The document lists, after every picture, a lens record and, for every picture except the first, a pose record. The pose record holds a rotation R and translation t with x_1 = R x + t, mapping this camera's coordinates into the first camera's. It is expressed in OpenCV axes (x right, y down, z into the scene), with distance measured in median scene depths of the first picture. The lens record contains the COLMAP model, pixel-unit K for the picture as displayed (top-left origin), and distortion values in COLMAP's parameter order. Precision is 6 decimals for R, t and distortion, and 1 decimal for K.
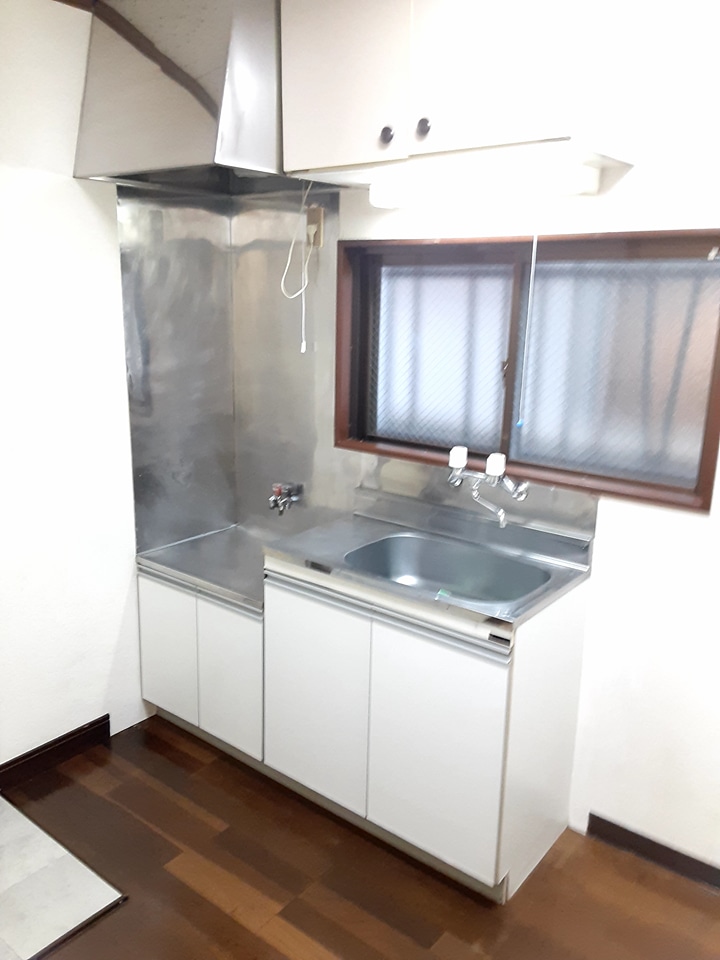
lens RADIAL K [[768.4, 0, 354.4], [0, 768.4, 481.6], [0, 0, 1]] dist [0.135099, -0.211228]
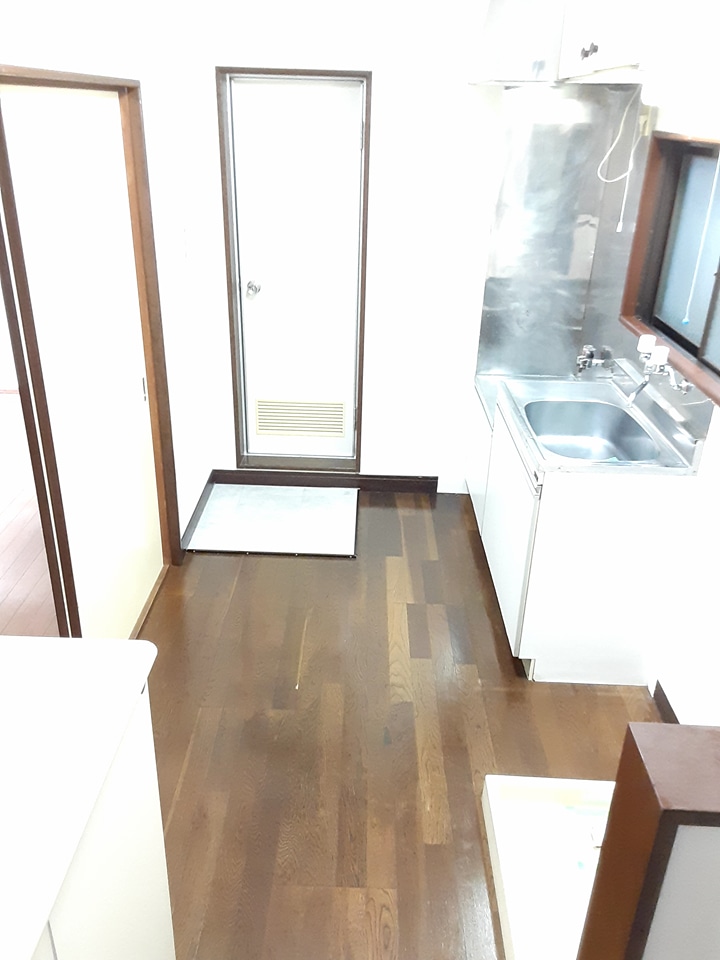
lens RADIAL K [[768.4, 0, 354.4], [0, 768.4, 481.6], [0, 0, 1]] dist [0.135099, -0.211228]
pose [[0.610739, 0.340408, -0.714927, 0.645669], [-0.213980, 0.940236, 0.264892, -0.043823], [0.762372, -0.008800, 0.647079, -0.049312]]
